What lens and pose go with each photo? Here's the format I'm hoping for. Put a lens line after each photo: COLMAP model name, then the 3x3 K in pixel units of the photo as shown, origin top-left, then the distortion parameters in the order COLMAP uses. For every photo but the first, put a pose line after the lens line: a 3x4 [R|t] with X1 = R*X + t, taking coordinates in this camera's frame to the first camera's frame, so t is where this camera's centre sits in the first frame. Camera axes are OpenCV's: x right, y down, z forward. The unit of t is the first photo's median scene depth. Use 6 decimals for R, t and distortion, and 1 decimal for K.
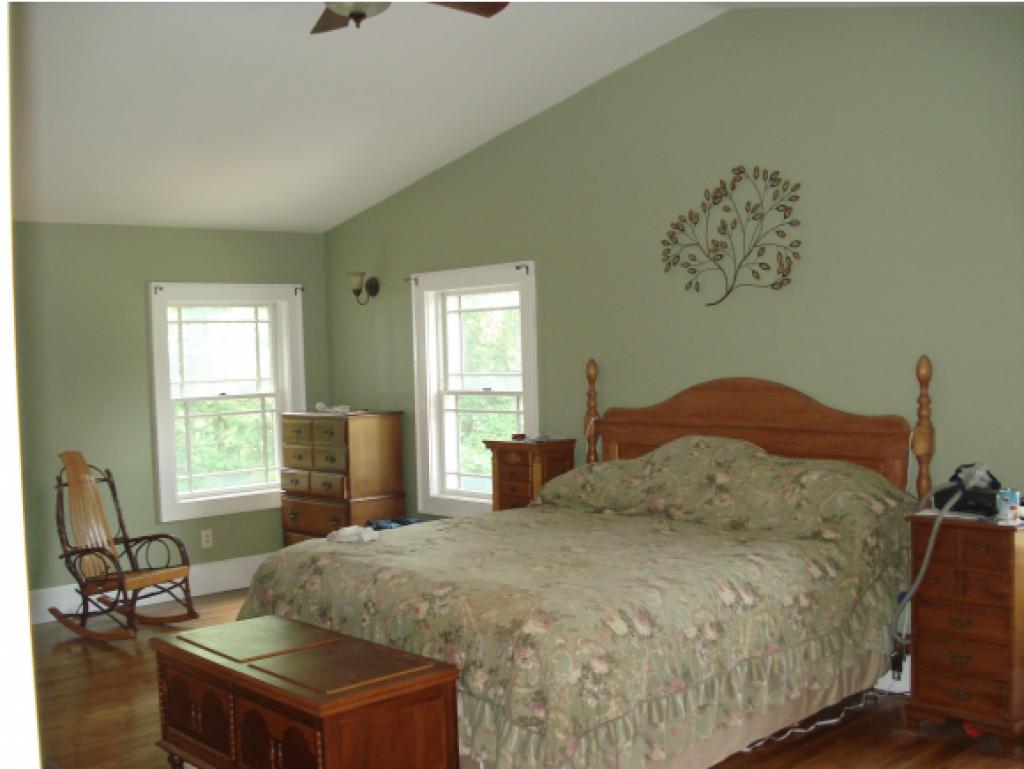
lens RADIAL K [[1151.2, 0, 512.0], [0, 1151.2, 384.5], [0, 0, 1]] dist [-0.067322, -0.128125]
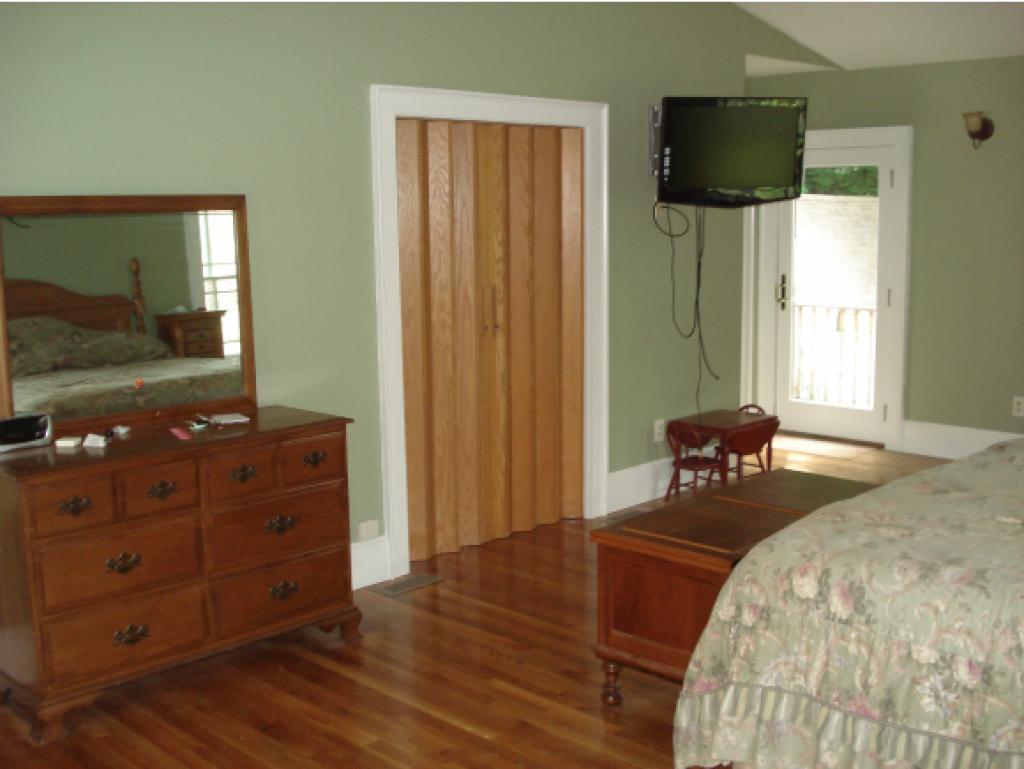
lens RADIAL K [[1151.2, 0, 512.0], [0, 1151.2, 384.5], [0, 0, 1]] dist [-0.067322, -0.128125]
pose [[0.049283, 0.180593, -0.982322, 0.767401], [-0.021457, 0.983482, 0.179730, -0.044901], [0.998554, 0.012220, 0.052343, 0.751979]]
